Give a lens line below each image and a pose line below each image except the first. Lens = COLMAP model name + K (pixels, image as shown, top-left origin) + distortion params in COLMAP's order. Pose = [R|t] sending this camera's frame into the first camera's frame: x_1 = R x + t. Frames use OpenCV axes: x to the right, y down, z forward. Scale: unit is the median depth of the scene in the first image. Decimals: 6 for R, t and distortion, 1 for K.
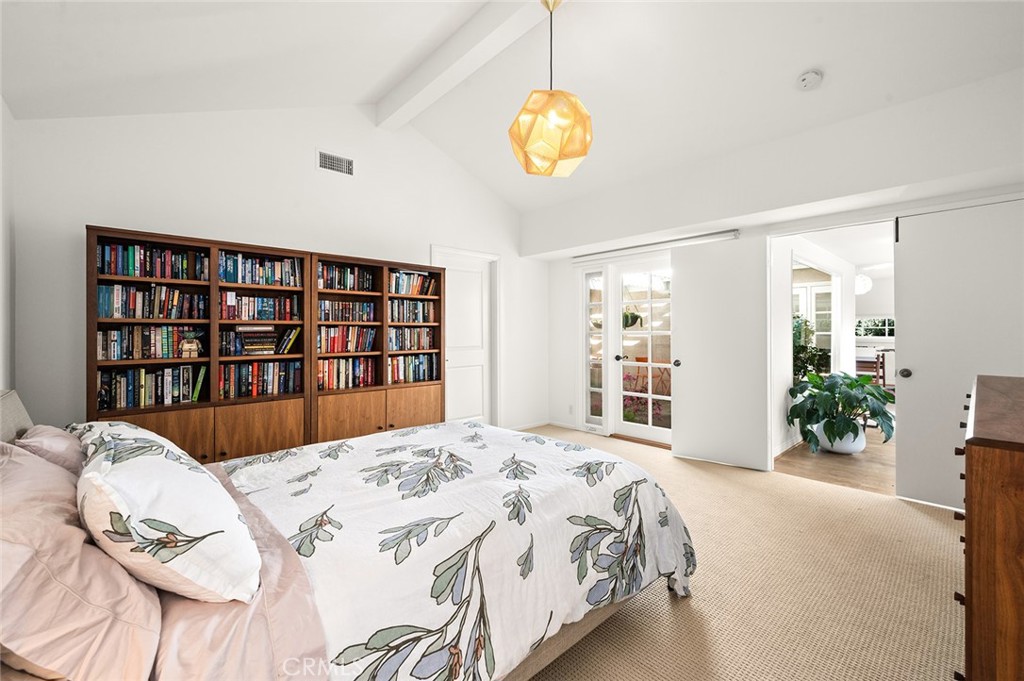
lens RADIAL K [[426.5, 0, 539.7], [0, 426.5, 331.8], [0, 0, 1]] dist [-0.002816, -0.000141]
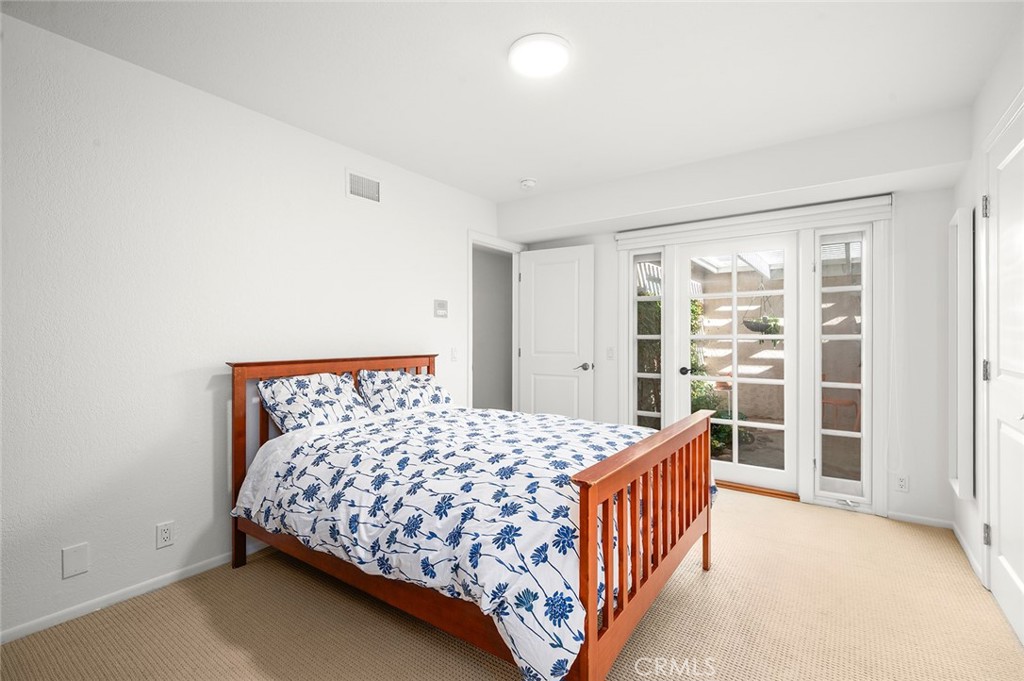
lens RADIAL K [[465.4, 0, 510.5], [0, 465.4, 339.0], [0, 0, 1]] dist [0.004897, 0.000874]
pose [[0.984061, -0.002996, 0.177807, -0.489549], [0.001626, 0.999968, 0.007849, -0.000488], [-0.177825, -0.007434, 0.984034, 0.521034]]
